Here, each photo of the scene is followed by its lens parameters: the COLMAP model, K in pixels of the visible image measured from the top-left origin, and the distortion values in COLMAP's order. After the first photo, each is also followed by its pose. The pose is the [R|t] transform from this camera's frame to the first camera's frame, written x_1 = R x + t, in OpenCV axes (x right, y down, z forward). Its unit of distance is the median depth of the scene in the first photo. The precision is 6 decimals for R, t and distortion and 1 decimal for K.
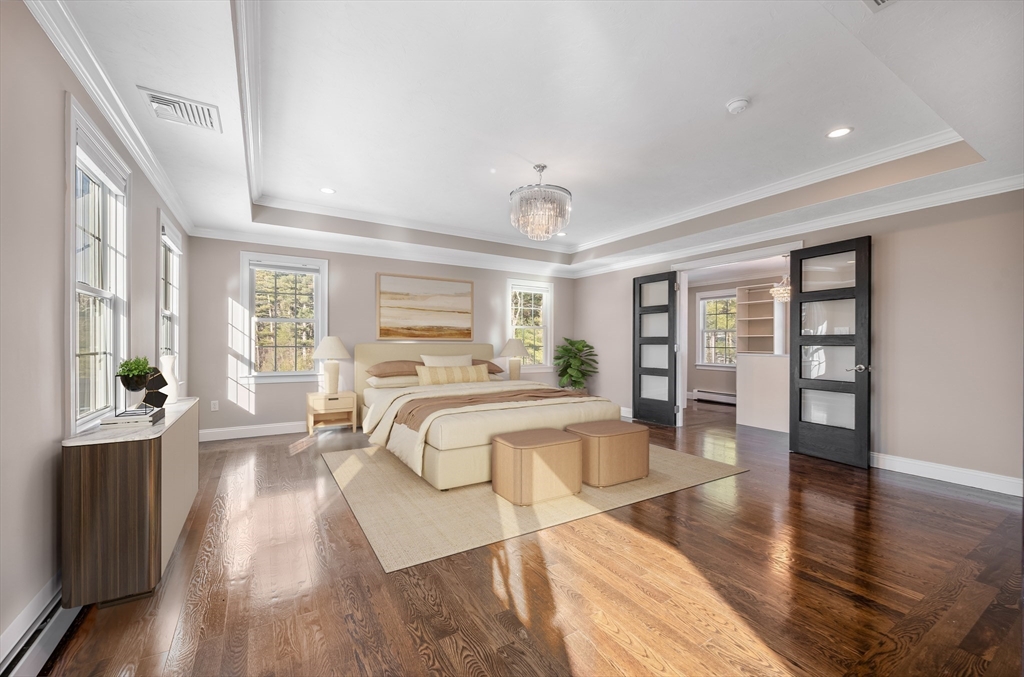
lens RADIAL K [[406.9, 0, 505.9], [0, 406.9, 343.3], [0, 0, 1]] dist [0.009040, -0.000052]
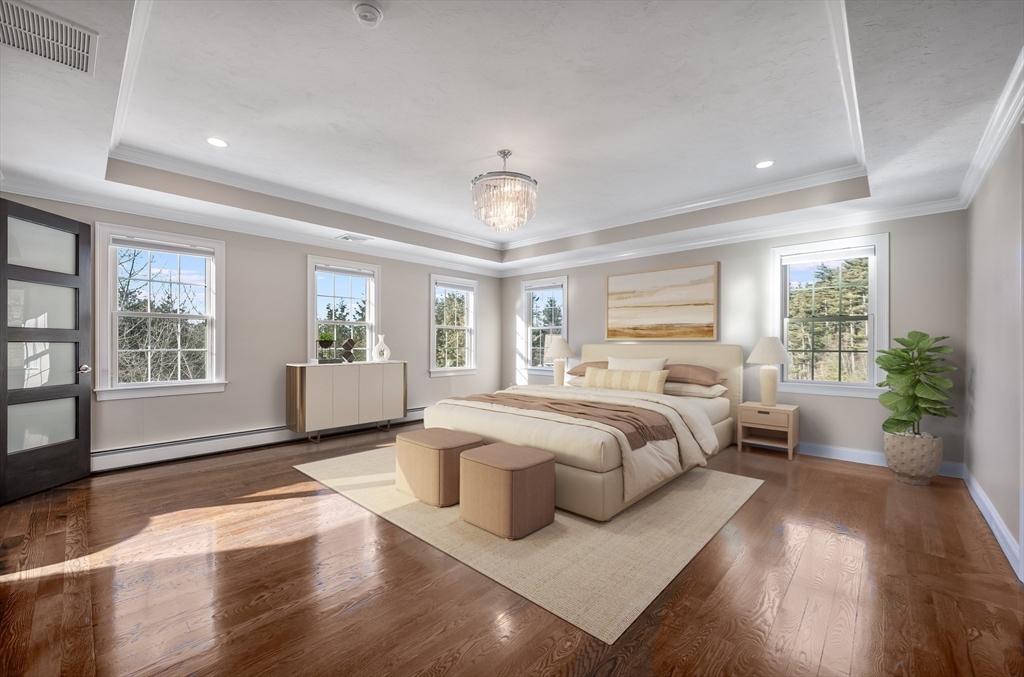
lens RADIAL K [[406.9, 0, 502.8], [0, 406.9, 345.2], [0, 0, 1]] dist [0.009040, -0.000052]
pose [[0.255194, -0.007285, -0.966862, 0.609657], [0.005809, 0.999965, -0.006001, 0.006524], [0.966872, -0.004085, 0.255227, 0.481397]]
